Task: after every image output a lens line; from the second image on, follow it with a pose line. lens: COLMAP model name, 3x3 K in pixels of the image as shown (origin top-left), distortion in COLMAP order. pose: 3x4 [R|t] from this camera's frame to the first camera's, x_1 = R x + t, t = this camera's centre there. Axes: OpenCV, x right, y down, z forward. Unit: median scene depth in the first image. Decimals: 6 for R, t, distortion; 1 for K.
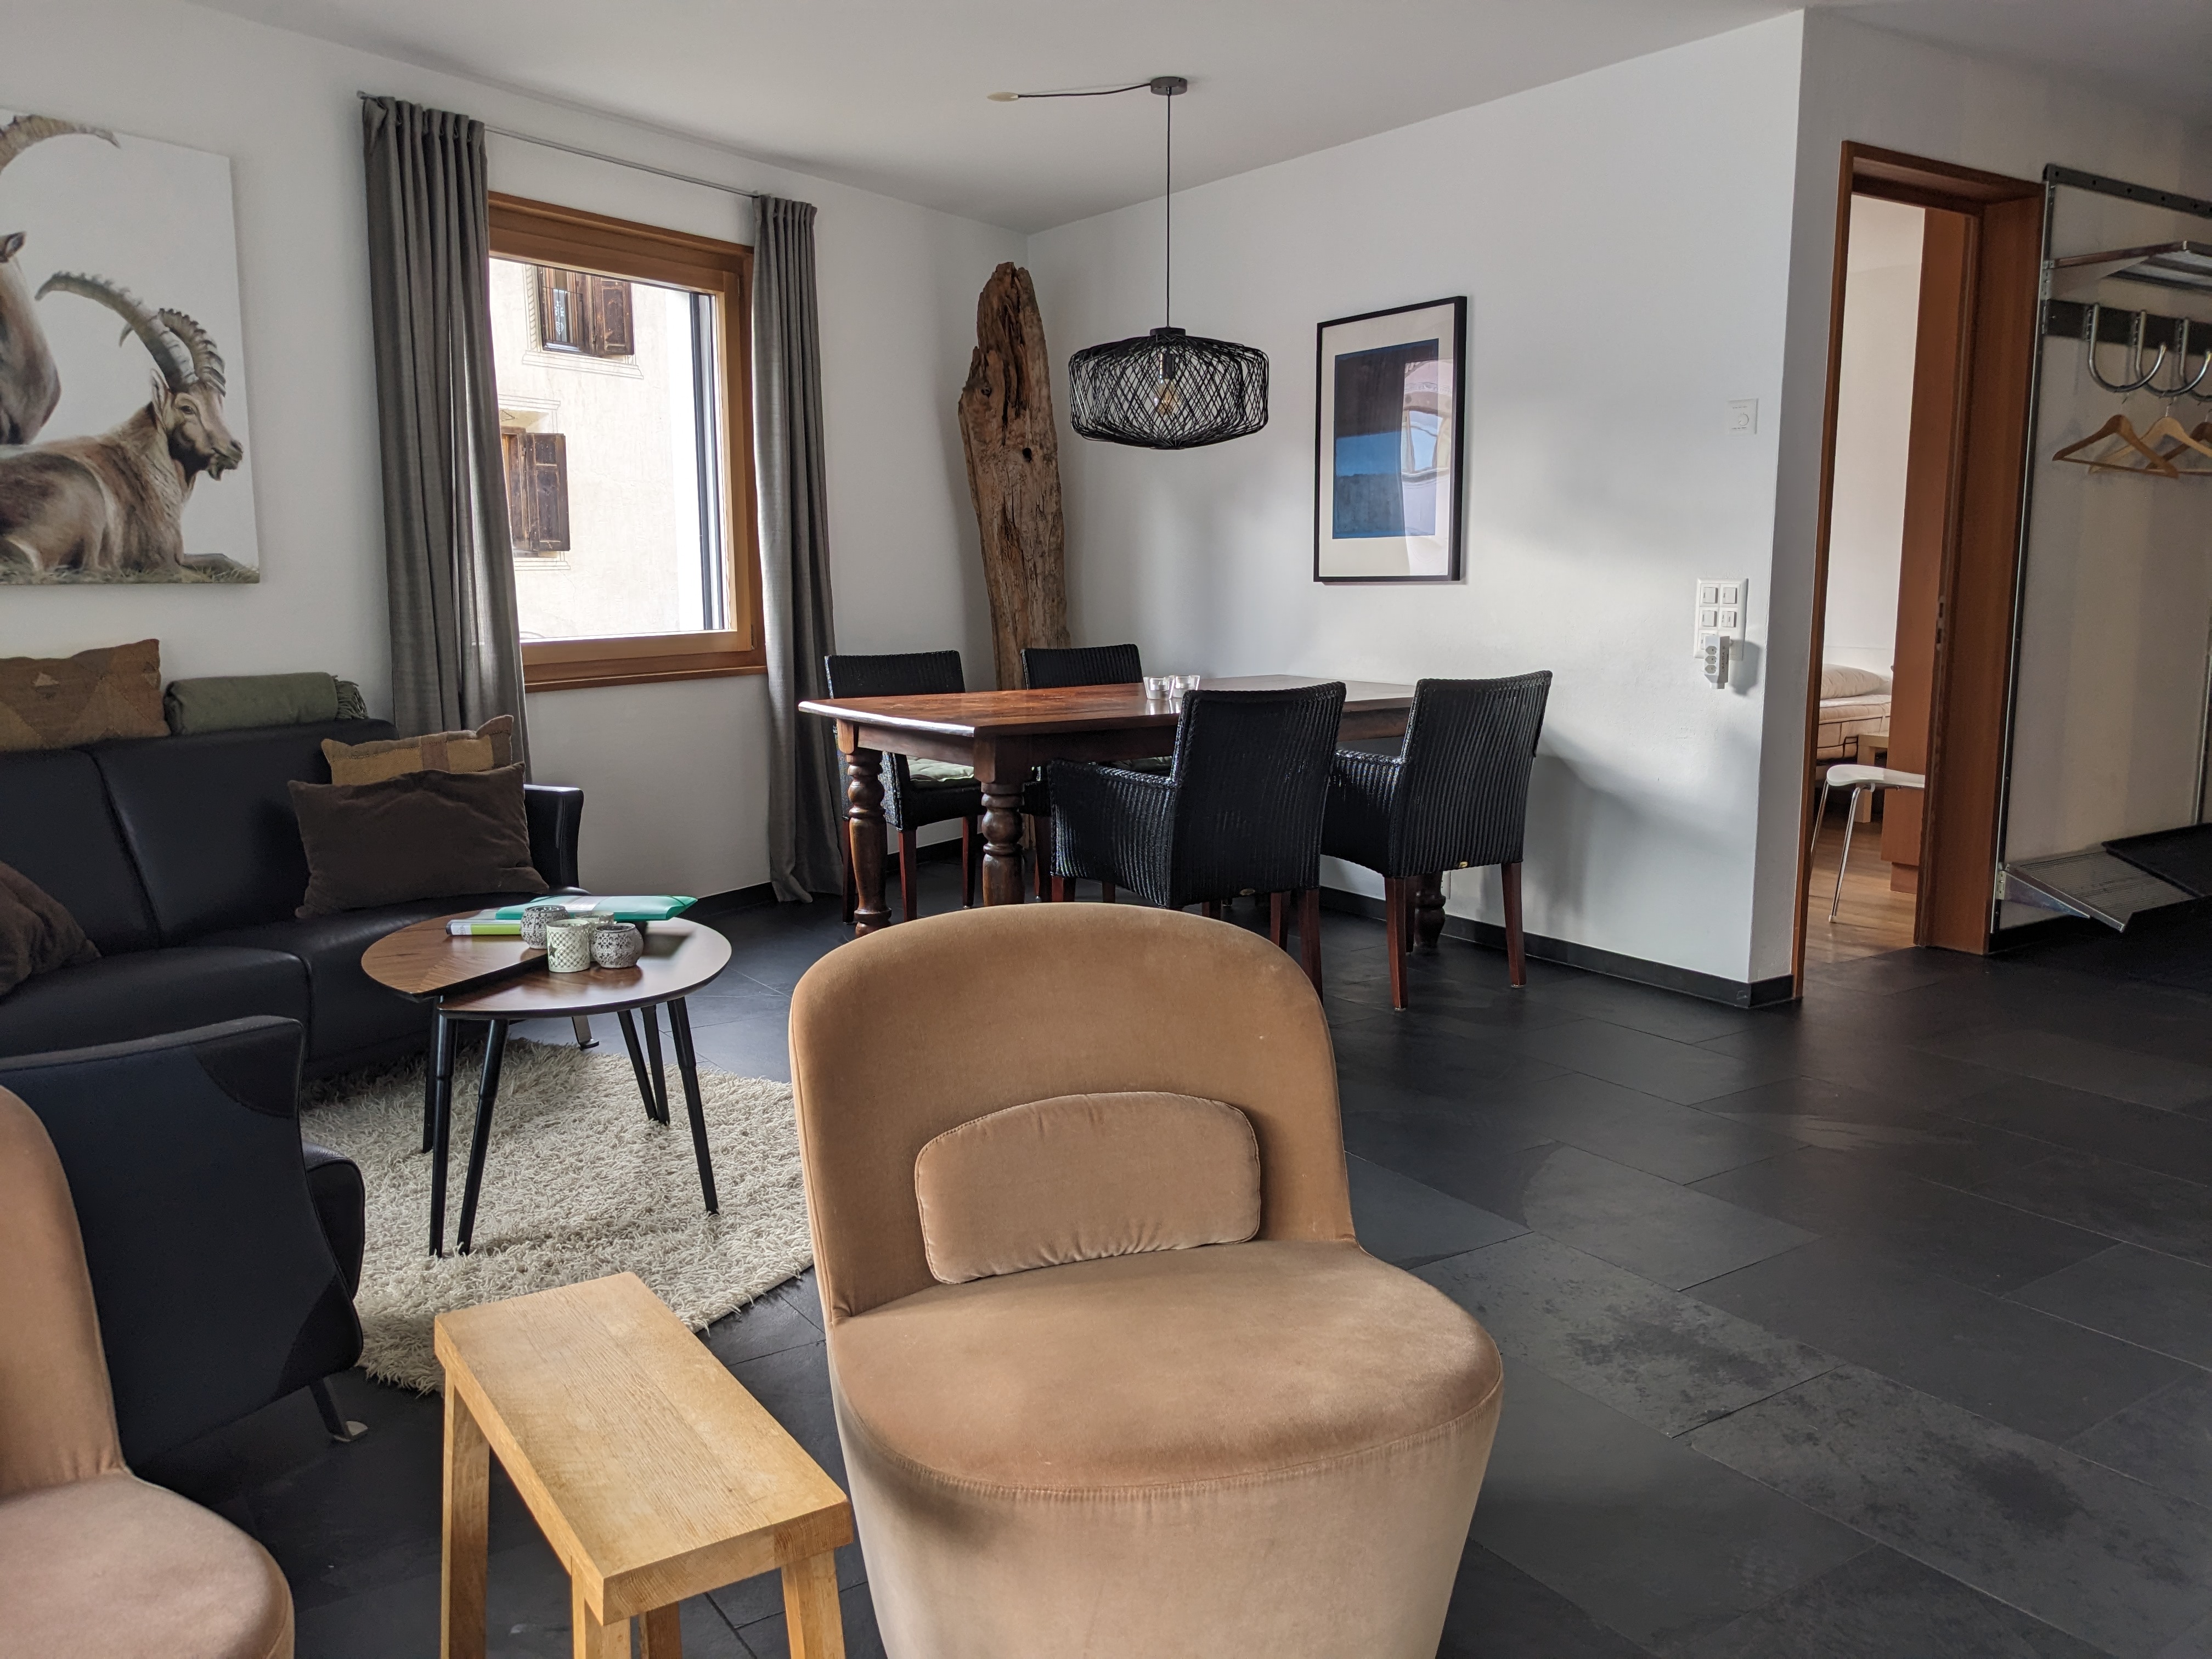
lens RADIAL K [[1732.0, 0, 1106.0], [0, 1732.0, 829.5], [0, 0, 1]] dist [0.038380, -0.068182]
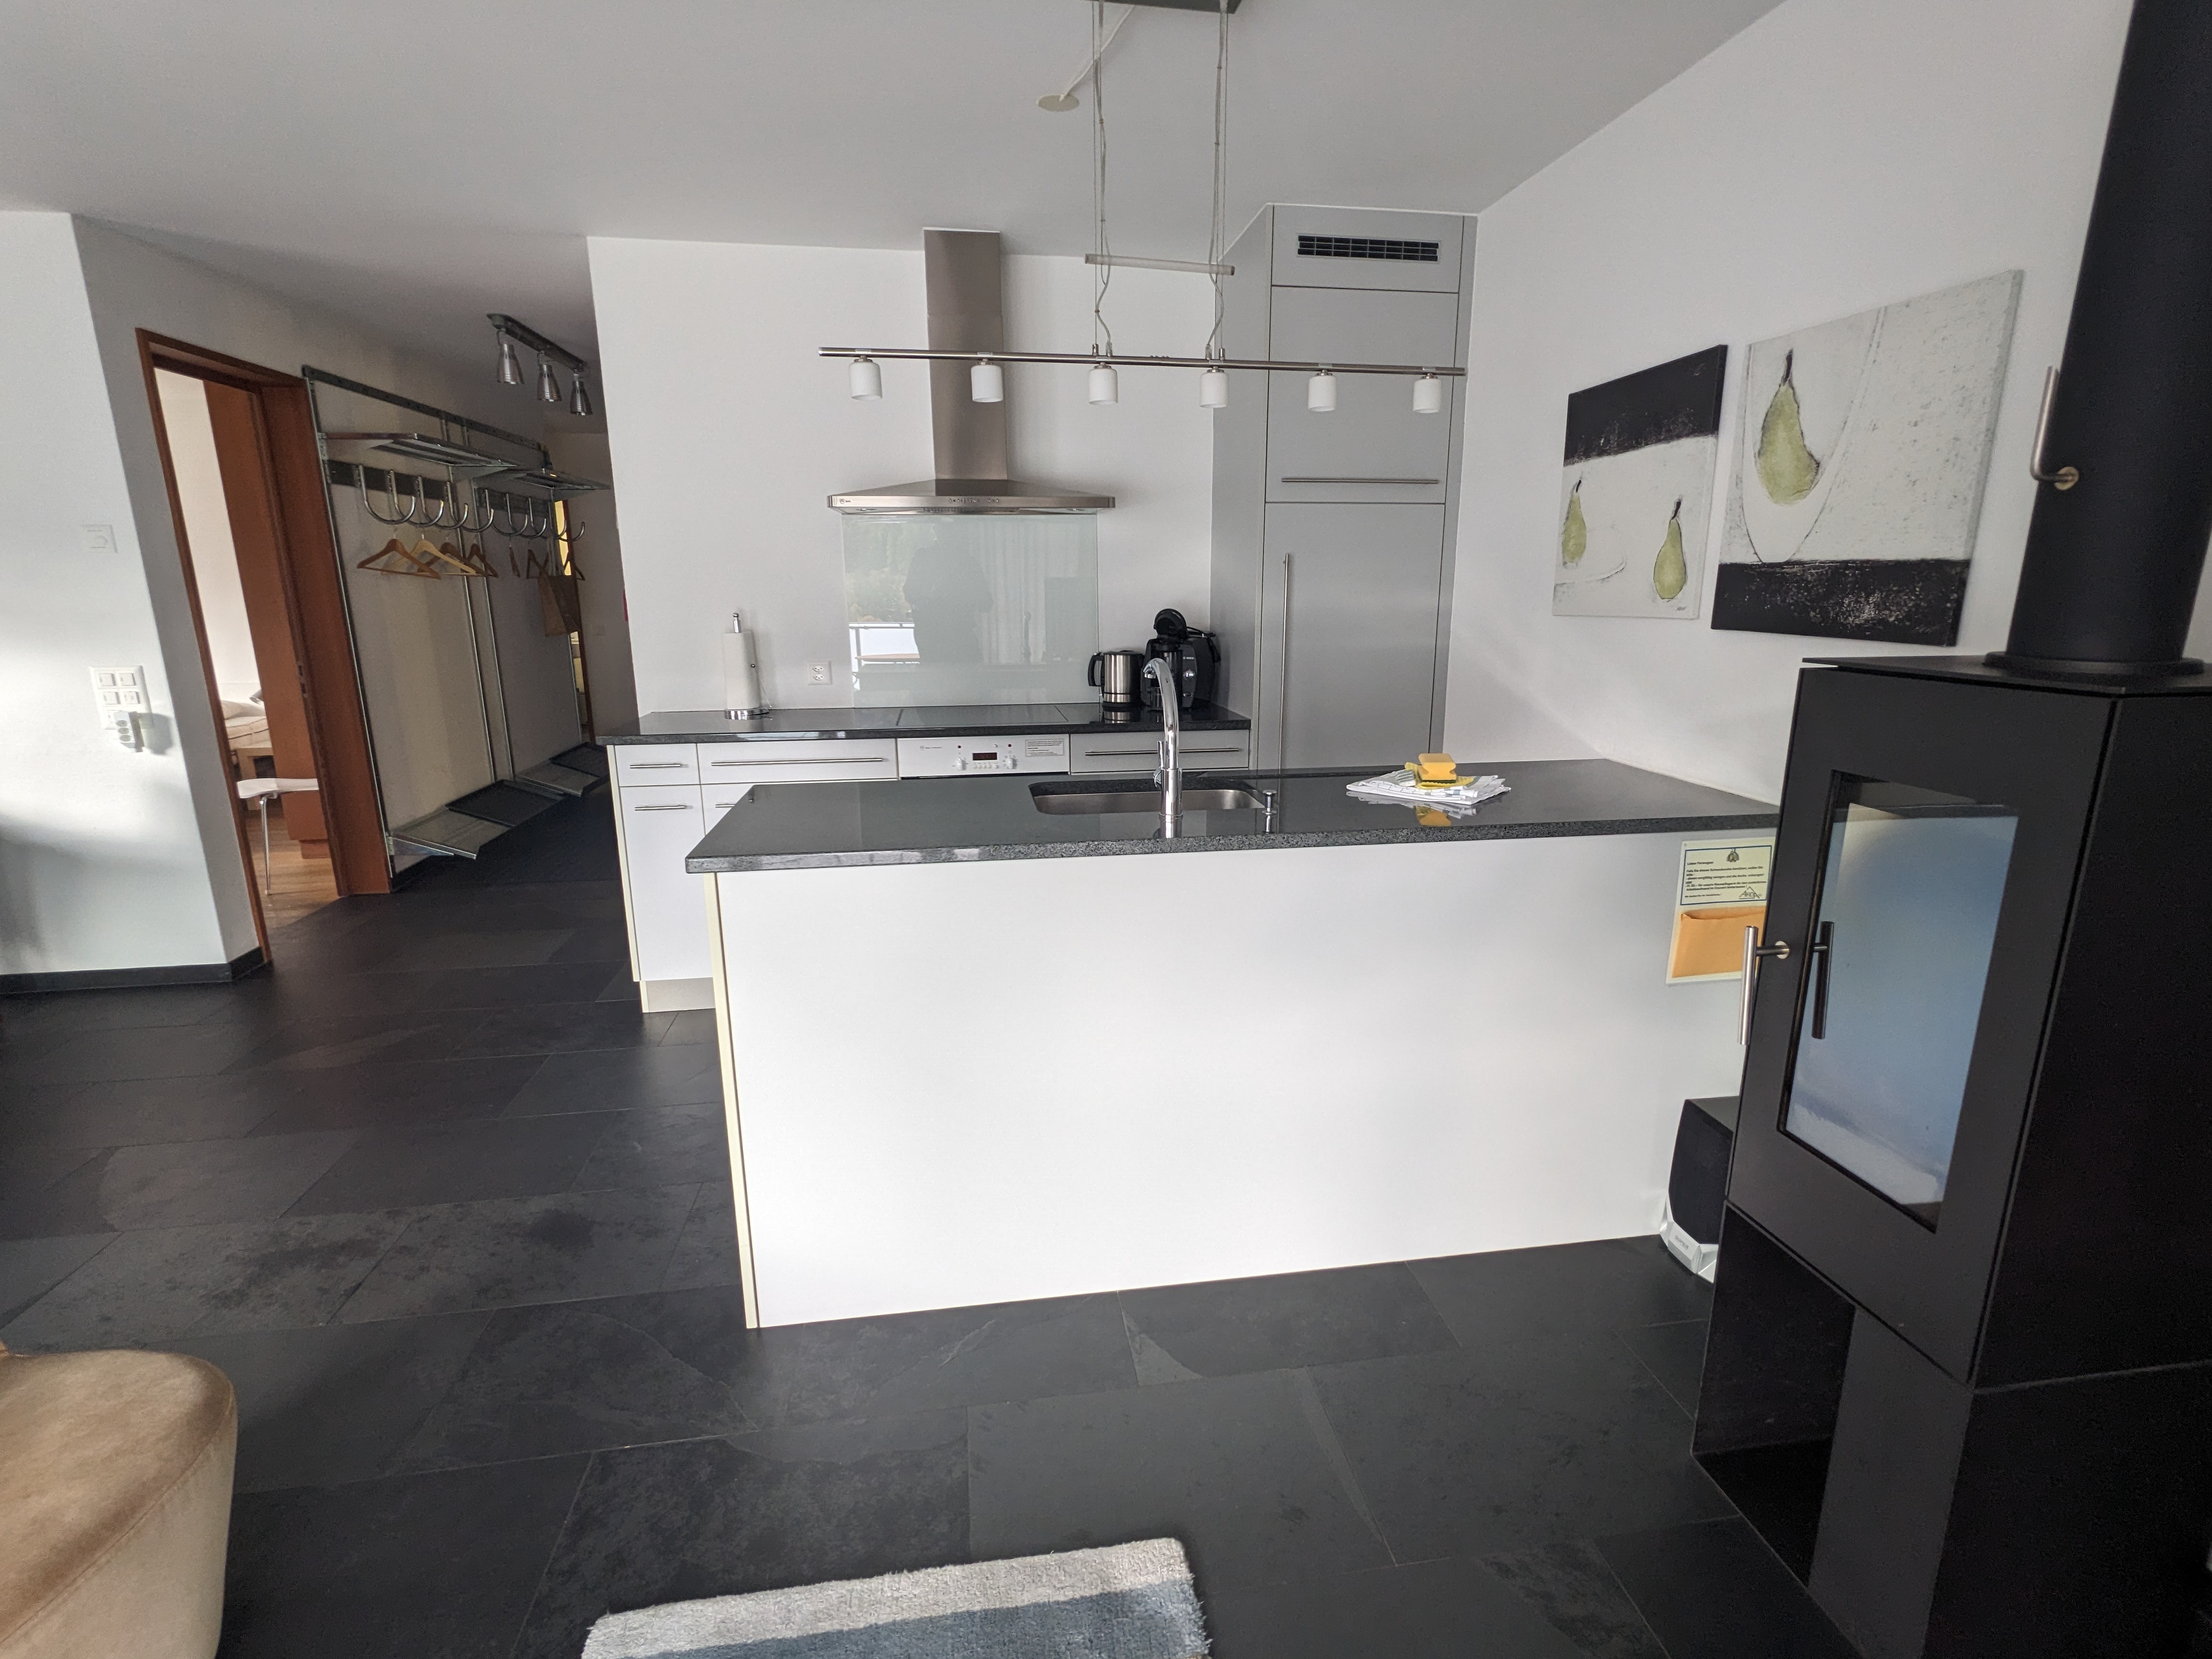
lens RADIAL K [[1054.7, 0, 1106.0], [0, 1054.7, 829.5], [0, 0, 1]] dist [-0.000038, 0.005828]
pose [[0.430516, -0.204957, 0.879004, -0.050456], [0.139202, 0.977302, 0.159699, -0.062237], [-0.891784, 0.053606, 0.449274, 0.011063]]
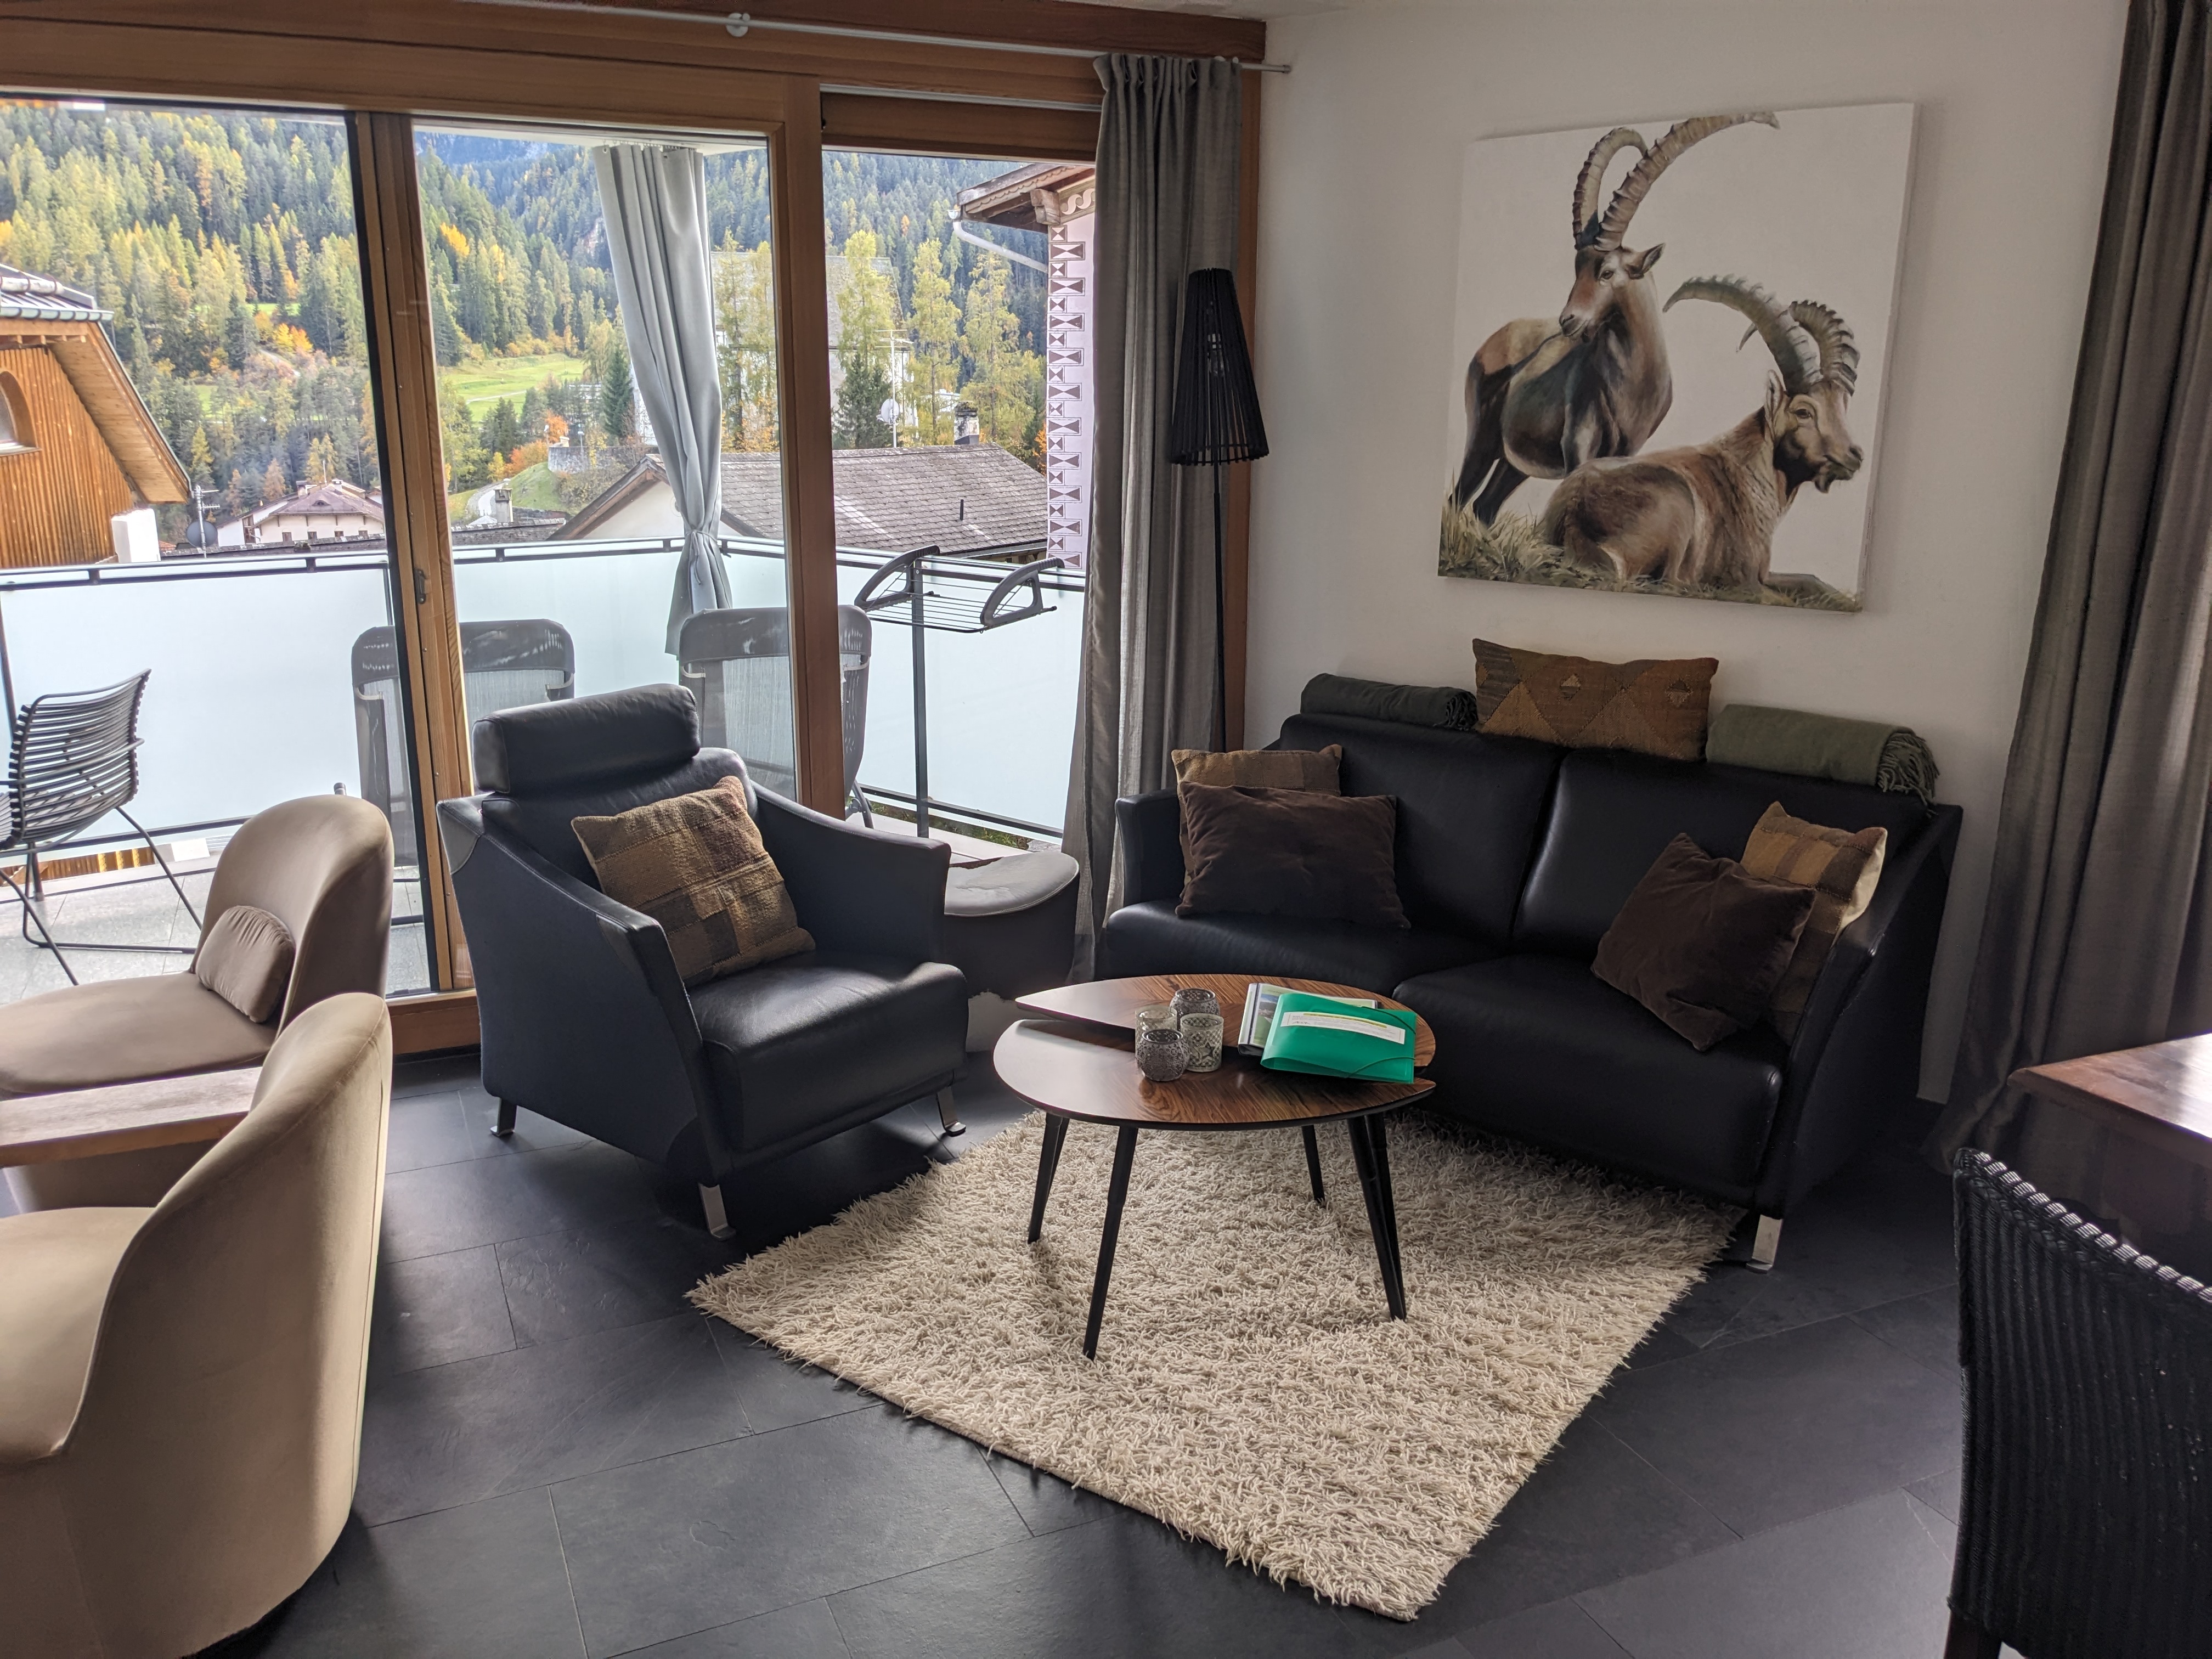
lens RADIAL K [[1732.0, 0, 1106.0], [0, 1732.0, 829.5], [0, 0, 1]] dist [0.038380, -0.068182]
pose [[-0.173206, 0.249503, -0.952758, 0.434075], [-0.151477, 0.949121, 0.276088, -0.228454], [0.973167, 0.192141, -0.126599, 0.797321]]
